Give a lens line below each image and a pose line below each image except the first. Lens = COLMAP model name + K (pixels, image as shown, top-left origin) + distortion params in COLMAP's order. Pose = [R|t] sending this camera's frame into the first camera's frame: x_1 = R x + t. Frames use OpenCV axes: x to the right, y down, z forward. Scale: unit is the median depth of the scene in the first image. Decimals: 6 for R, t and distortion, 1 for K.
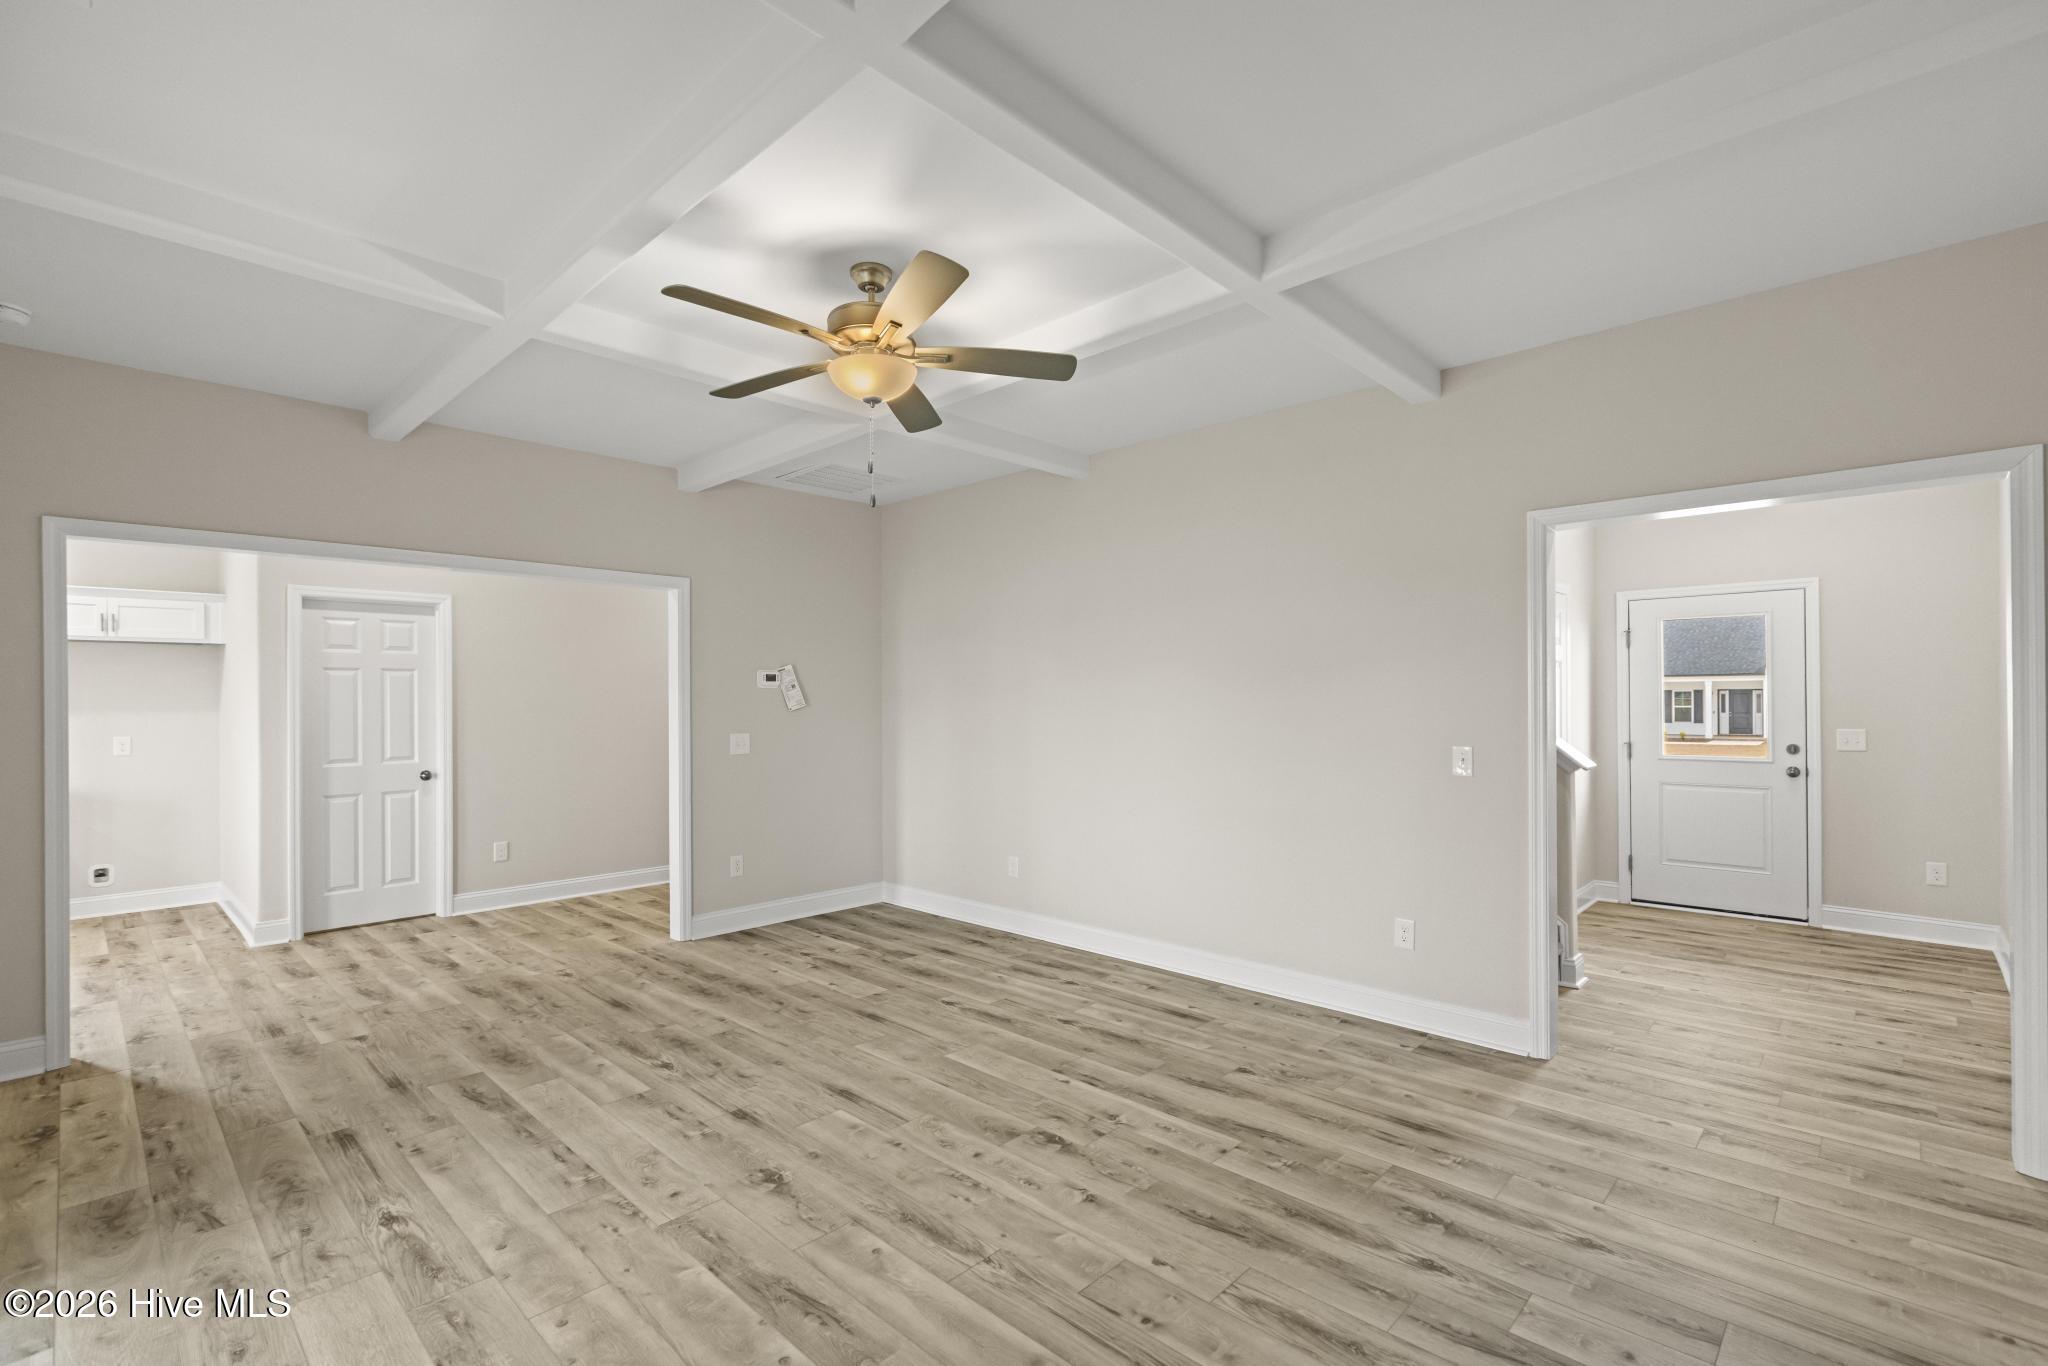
lens RADIAL K [[916.6, 0, 1034.0], [0, 916.6, 697.9], [0, 0, 1]] dist [0.000180, -0.000625]
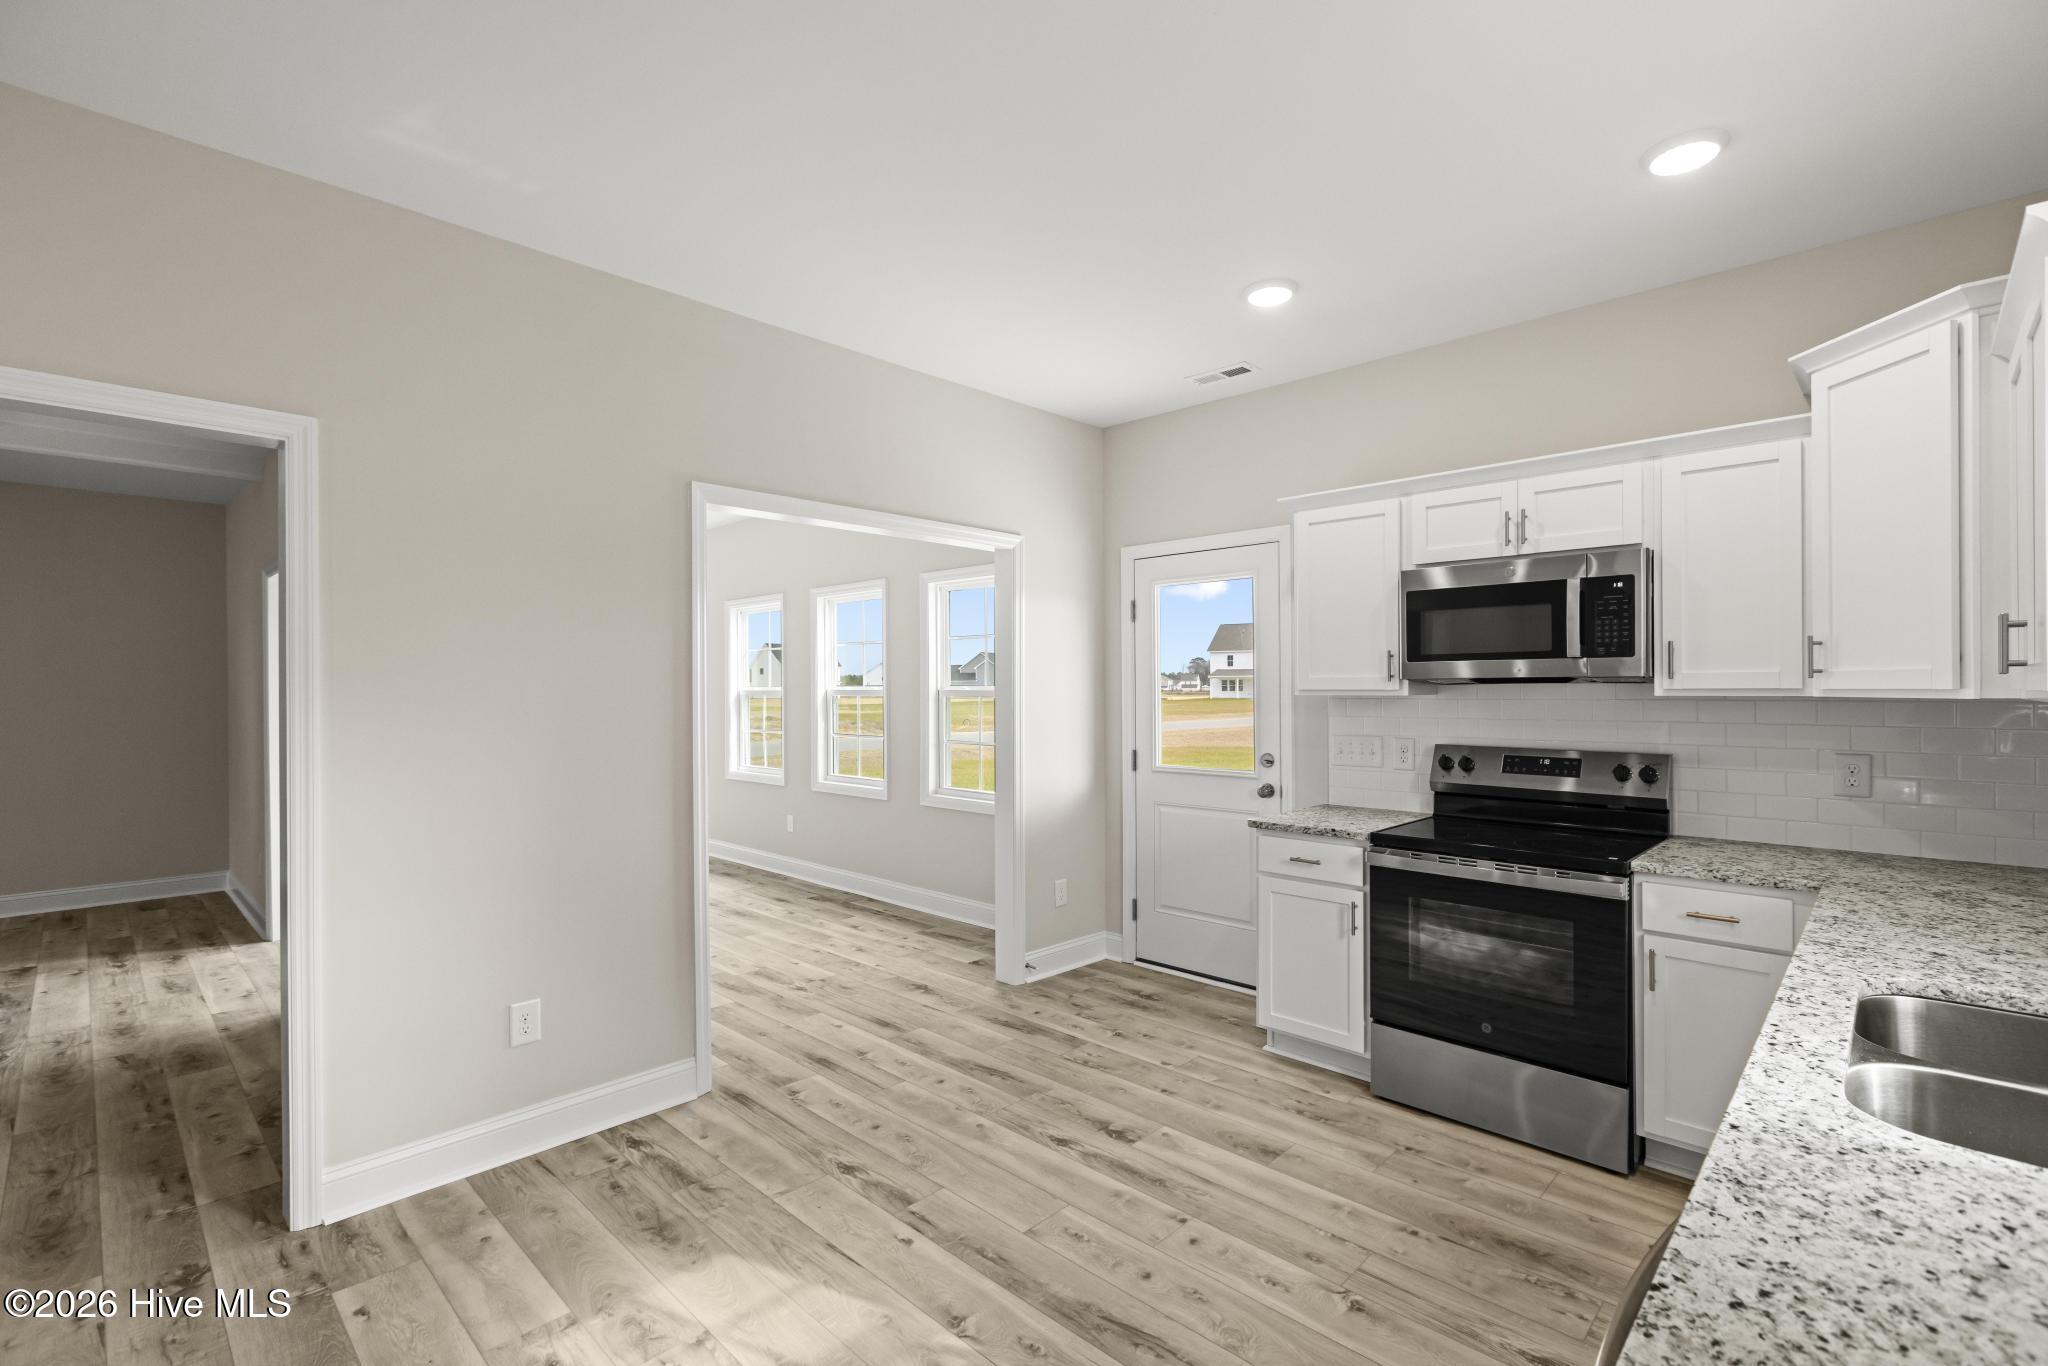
lens RADIAL K [[927.9, 0, 1024.0], [0, 927.9, 683.0], [0, 0, 1]] dist [0.000501, 0.000061]
pose [[-0.999755, 0.014914, 0.016378, -1.839098], [0.014810, 0.999870, -0.006440, 0.013220], [-0.016472, -0.006196, -0.999845, 1.912304]]
